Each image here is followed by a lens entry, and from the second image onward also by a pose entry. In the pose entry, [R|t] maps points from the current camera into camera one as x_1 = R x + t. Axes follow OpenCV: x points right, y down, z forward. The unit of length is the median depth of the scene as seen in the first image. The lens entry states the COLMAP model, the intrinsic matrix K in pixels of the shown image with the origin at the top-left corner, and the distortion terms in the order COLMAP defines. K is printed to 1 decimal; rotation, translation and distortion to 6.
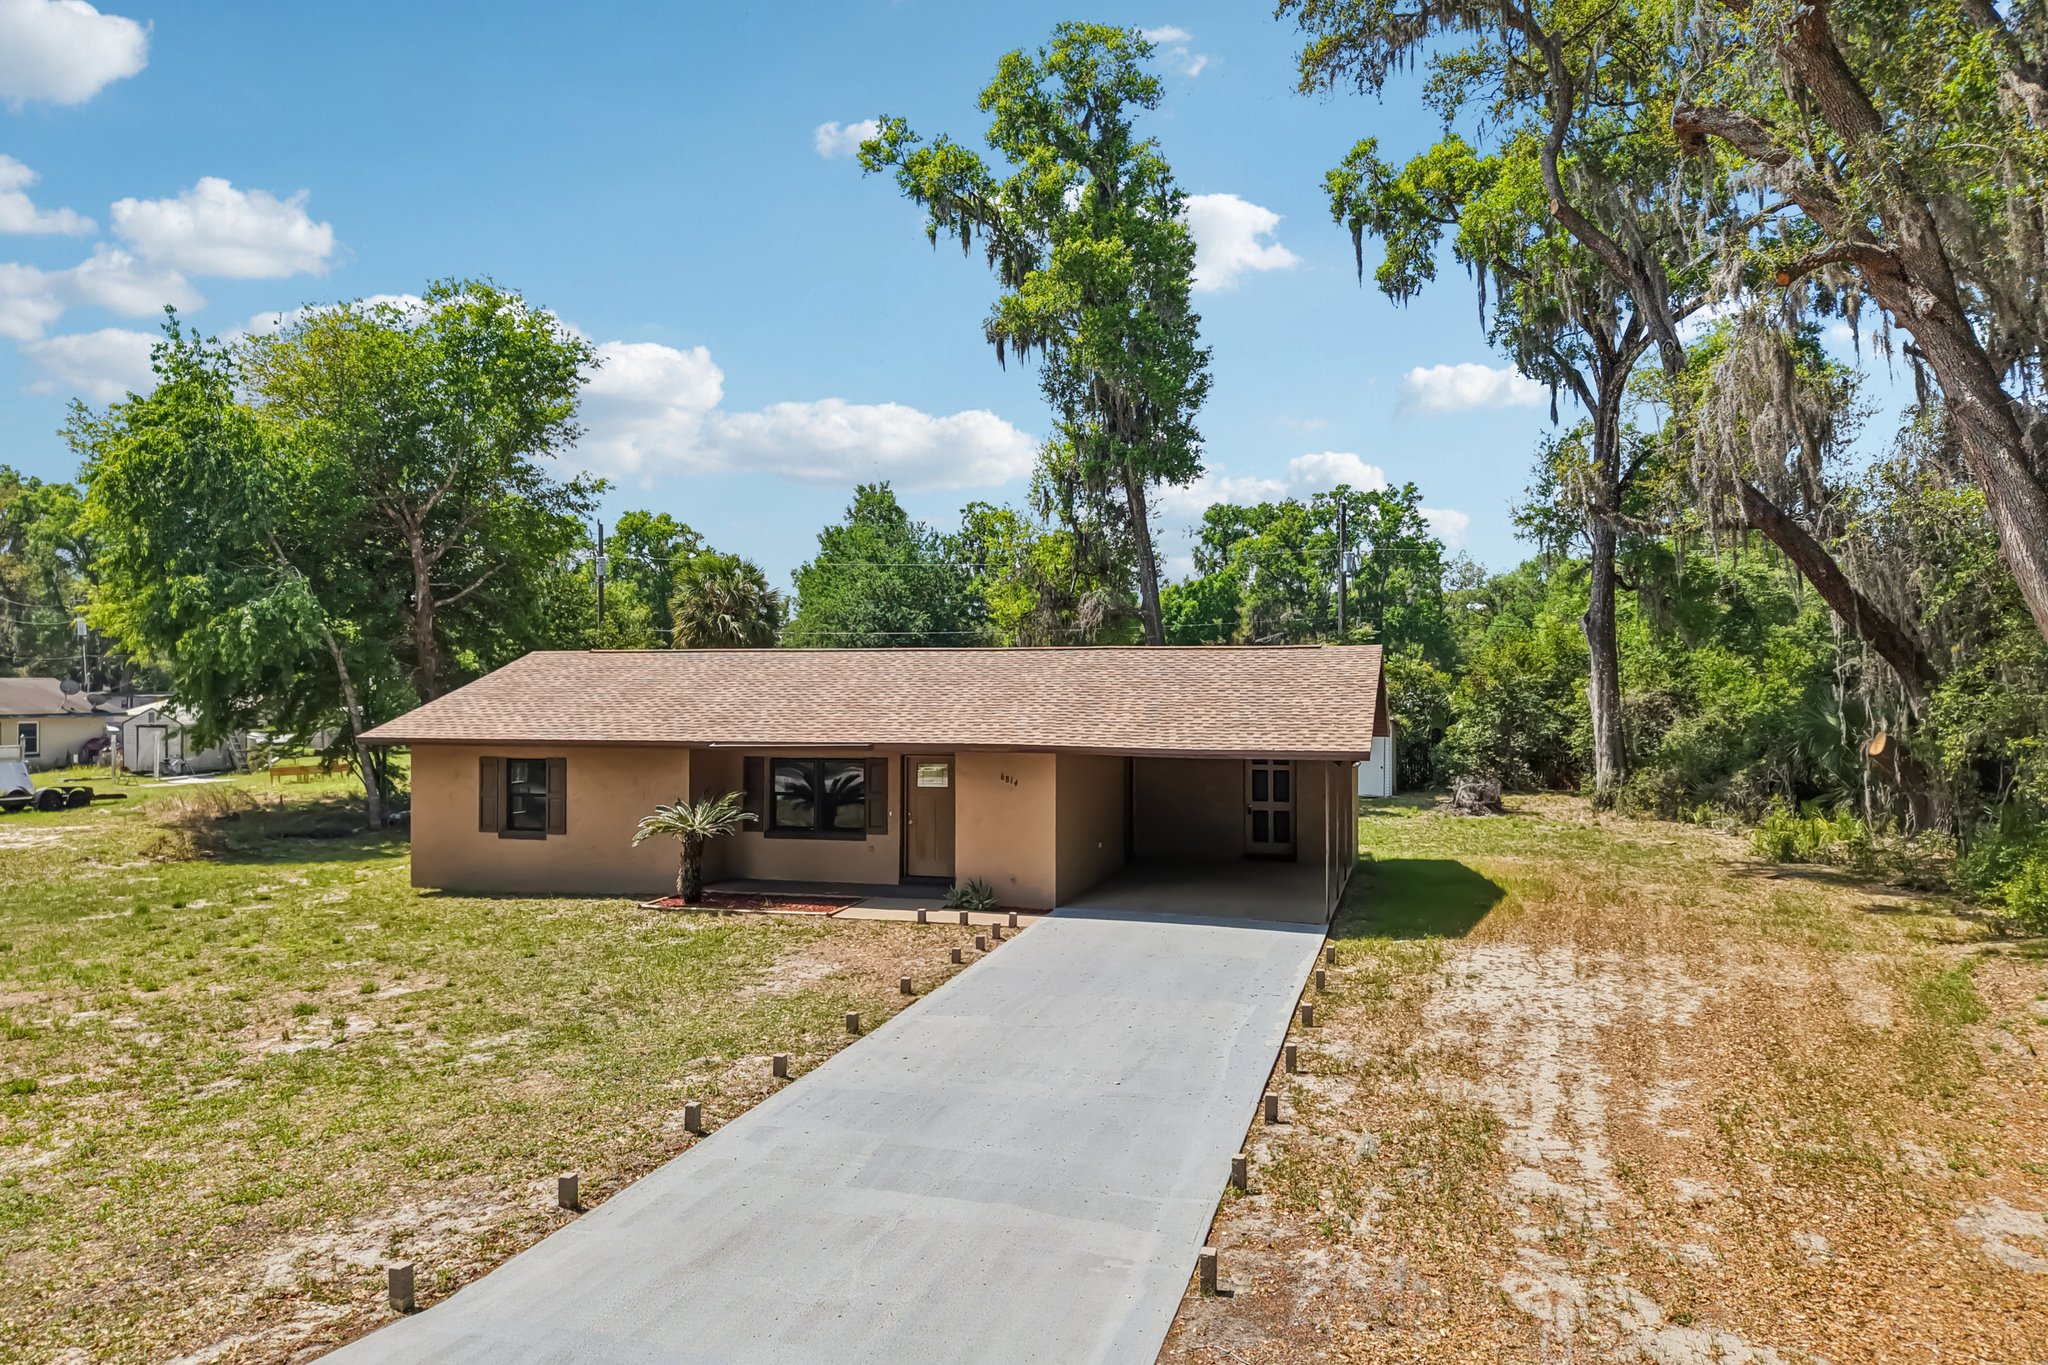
lens RADIAL K [[1370.3, 0, 1024.0], [0, 1370.3, 682.5], [0, 0, 1]] dist [0.023937, -0.026601]
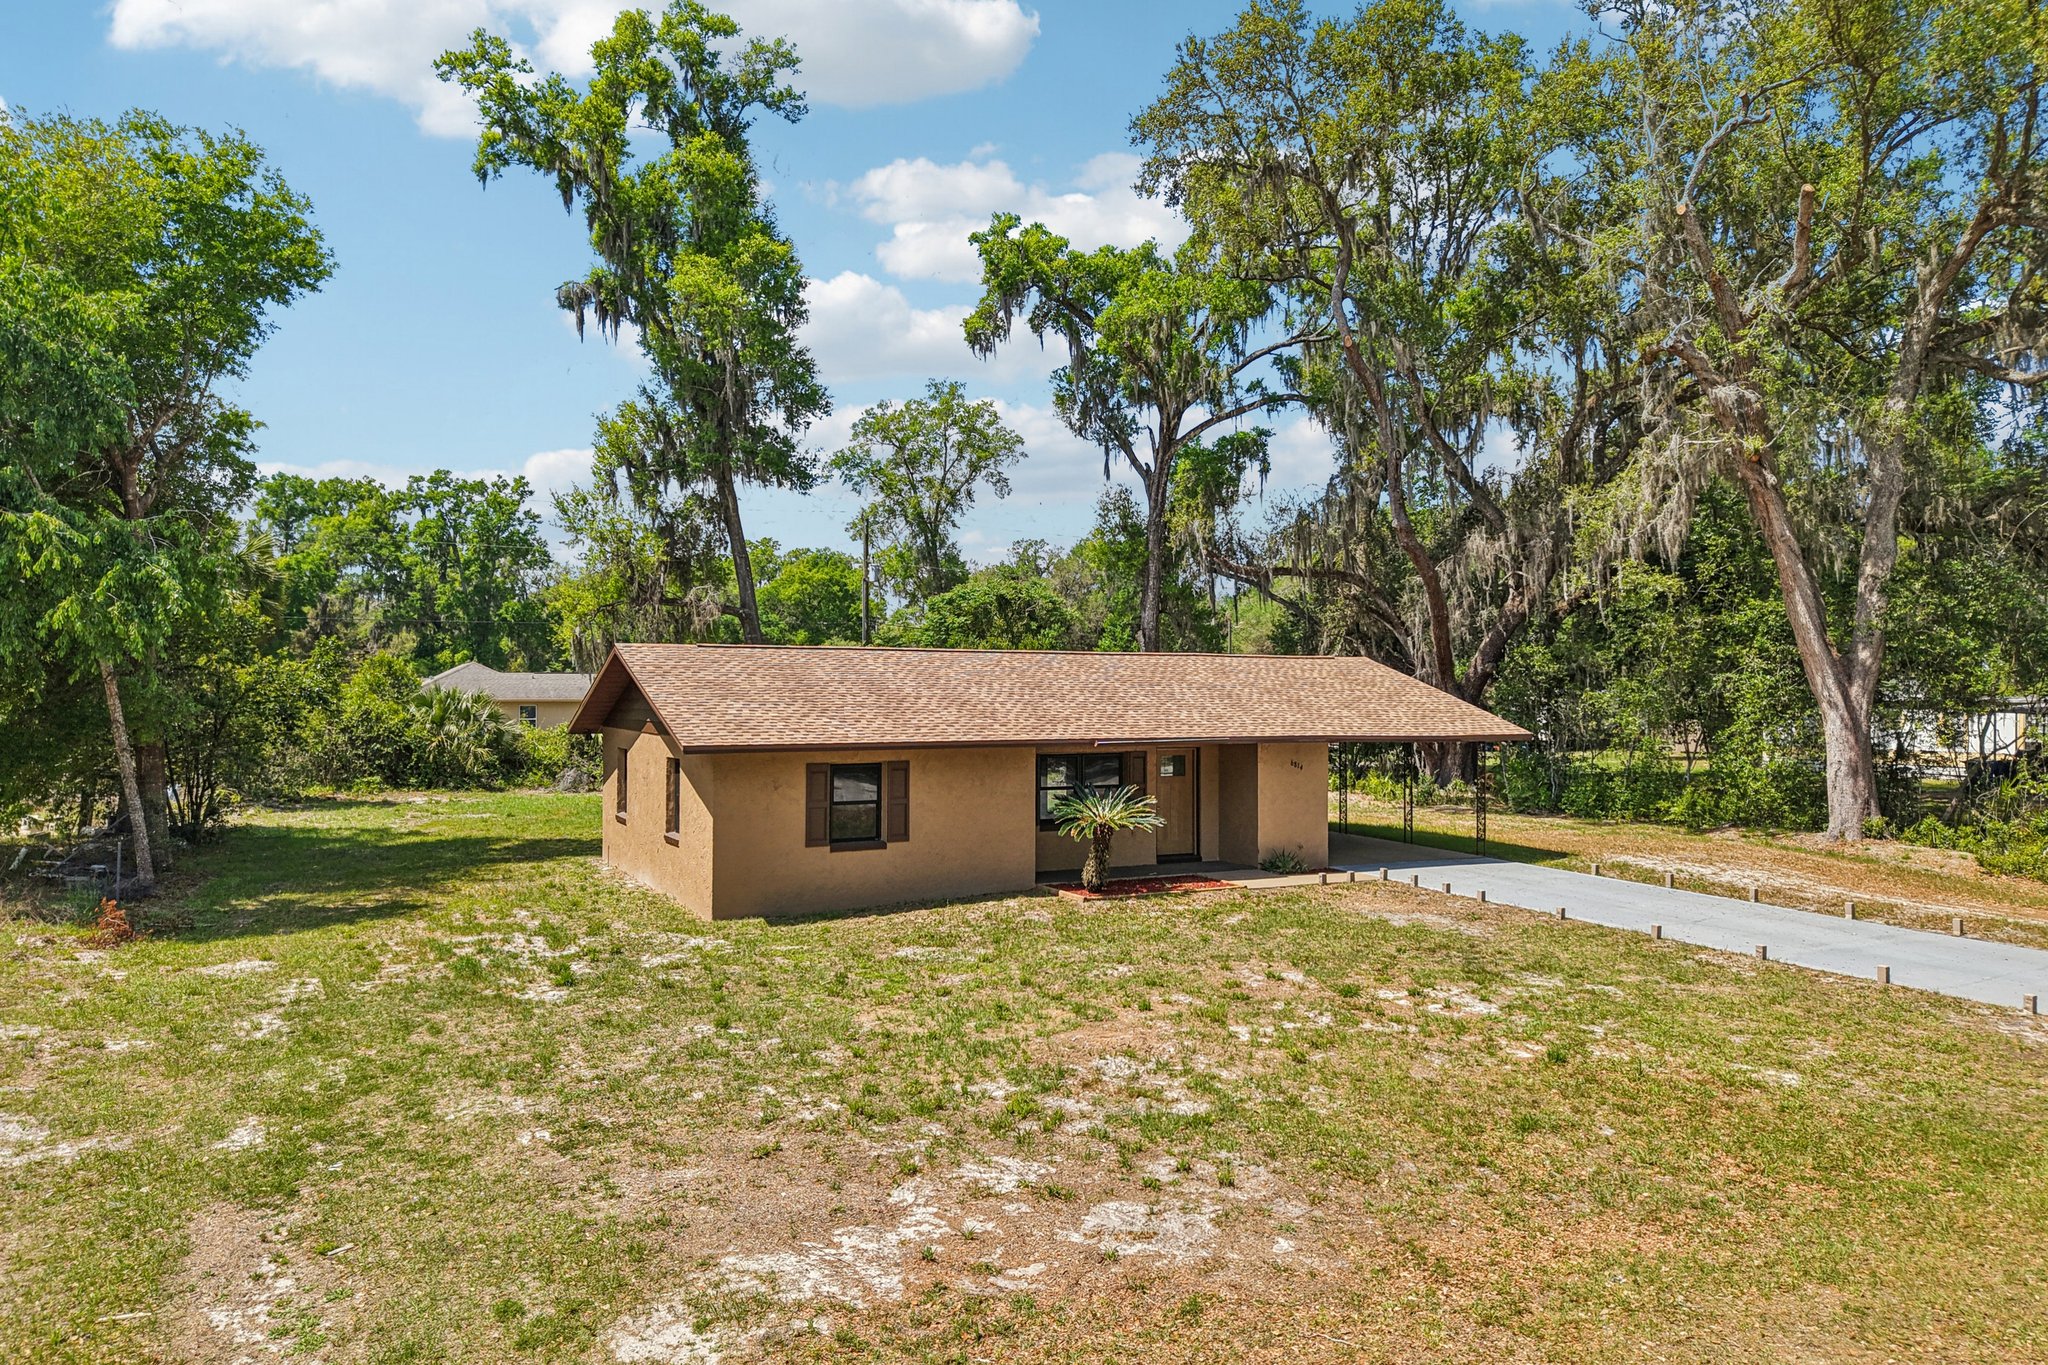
lens RADIAL K [[1353.9, 0, 1020.5], [0, 1353.9, 700.7], [0, 0, 1]] dist [0.061783, -0.158846]
pose [[0.721156, -0.000651, 0.692772, -0.537924], [-0.010740, 0.999869, 0.012119, 0.000649], [-0.692690, -0.016180, 0.721054, 0.157595]]
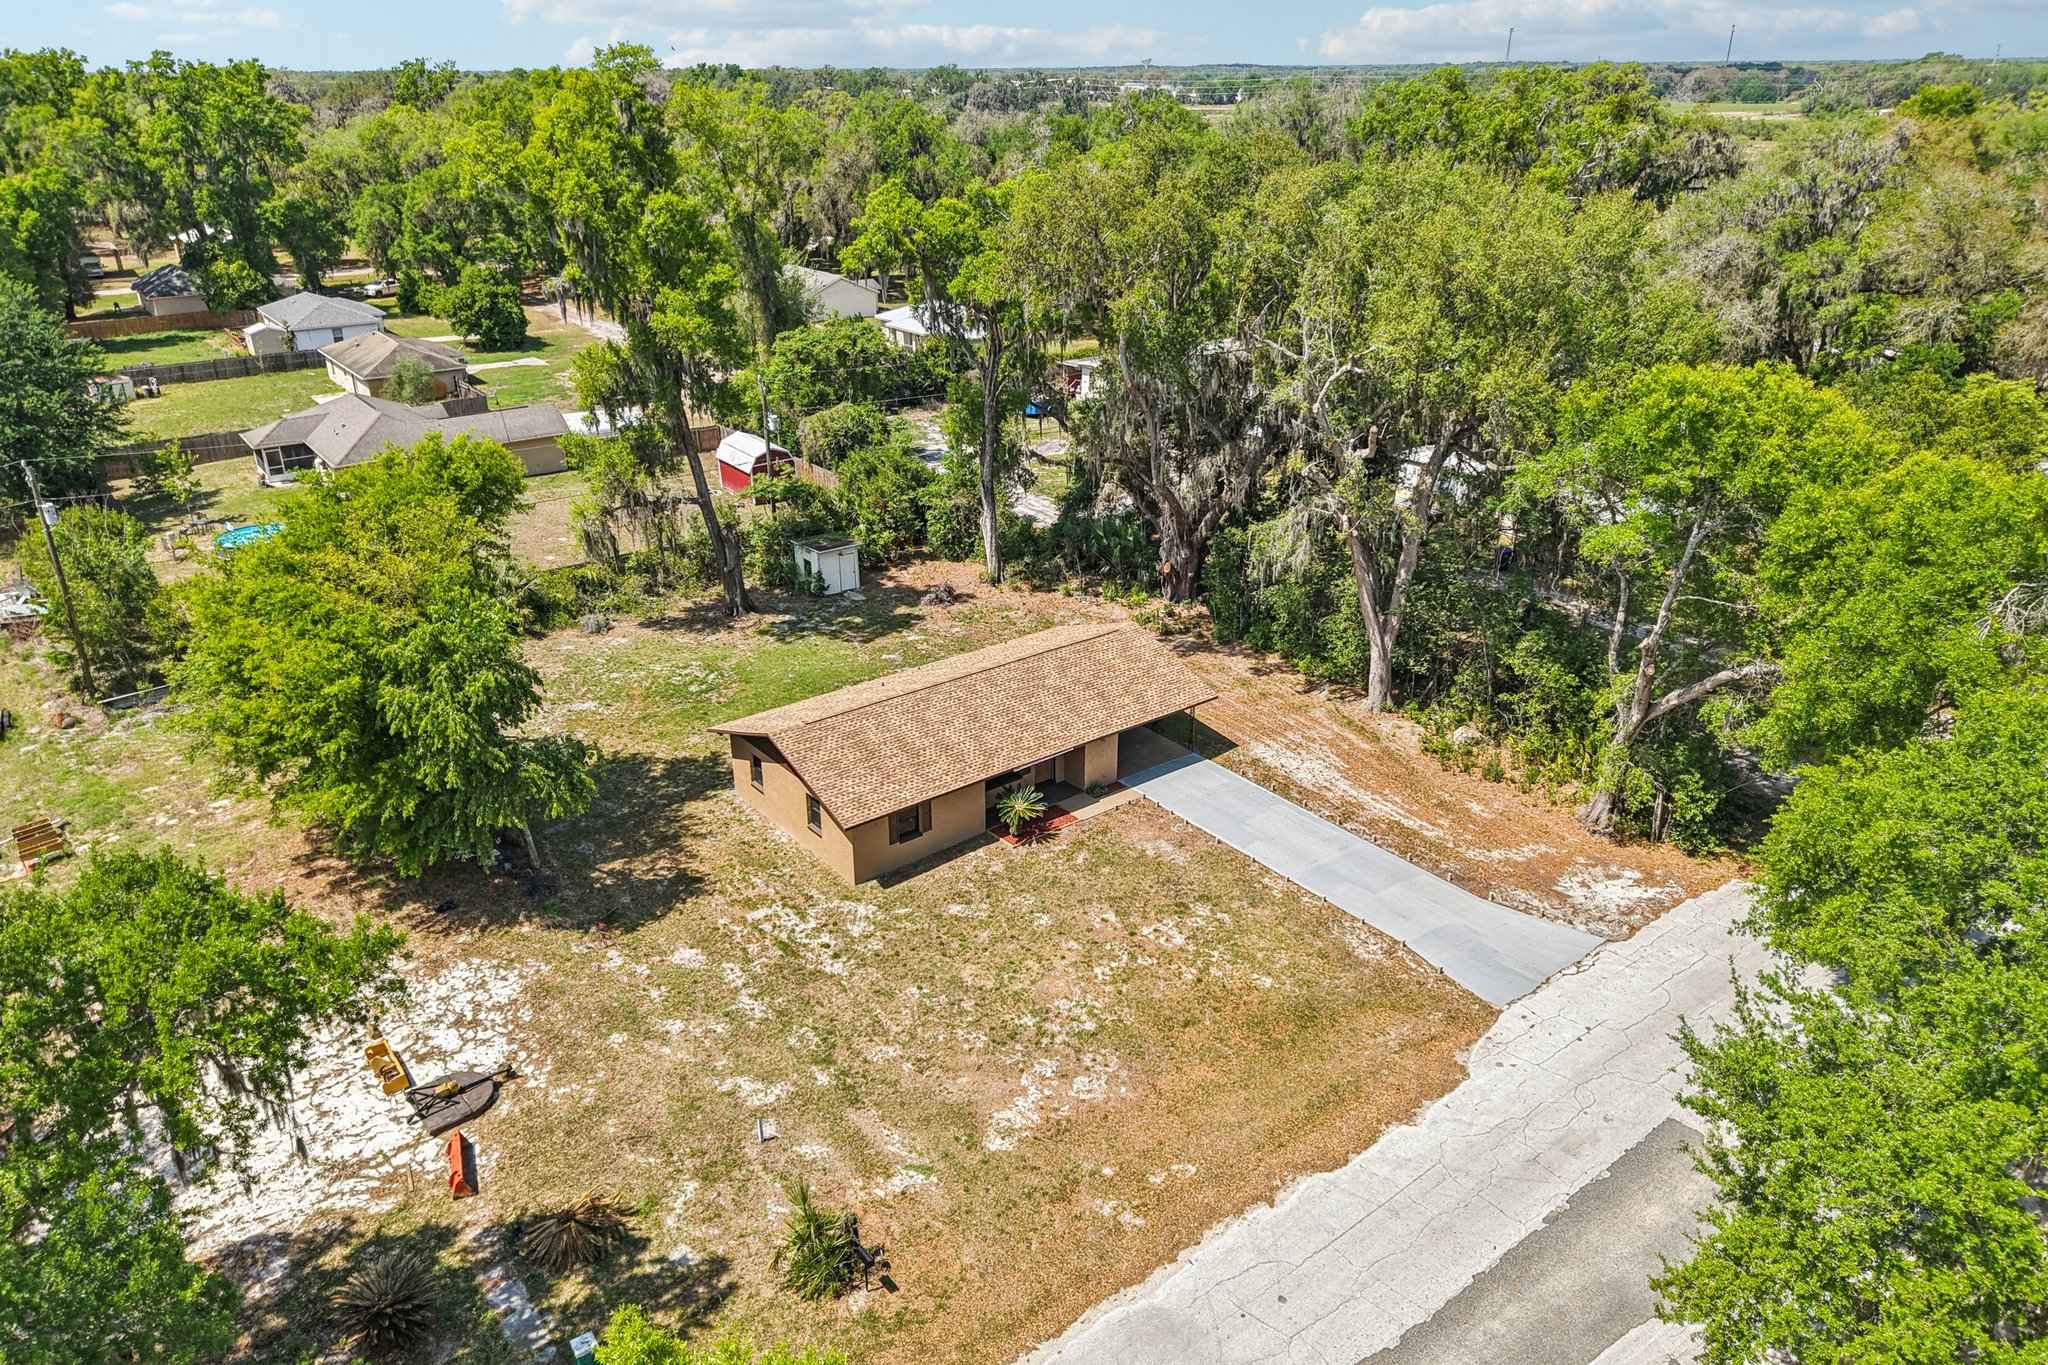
lens RADIAL K [[1373.3, 0, 1024.0], [0, 1373.3, 682.5], [0, 0, 1]] dist [0.043376, -0.054218]
pose [[0.580911, -0.323700, 0.746834, -0.991317], [0.000141, 0.917563, 0.397589, -0.523819], [-0.813967, -0.230859, 0.533068, -0.087594]]
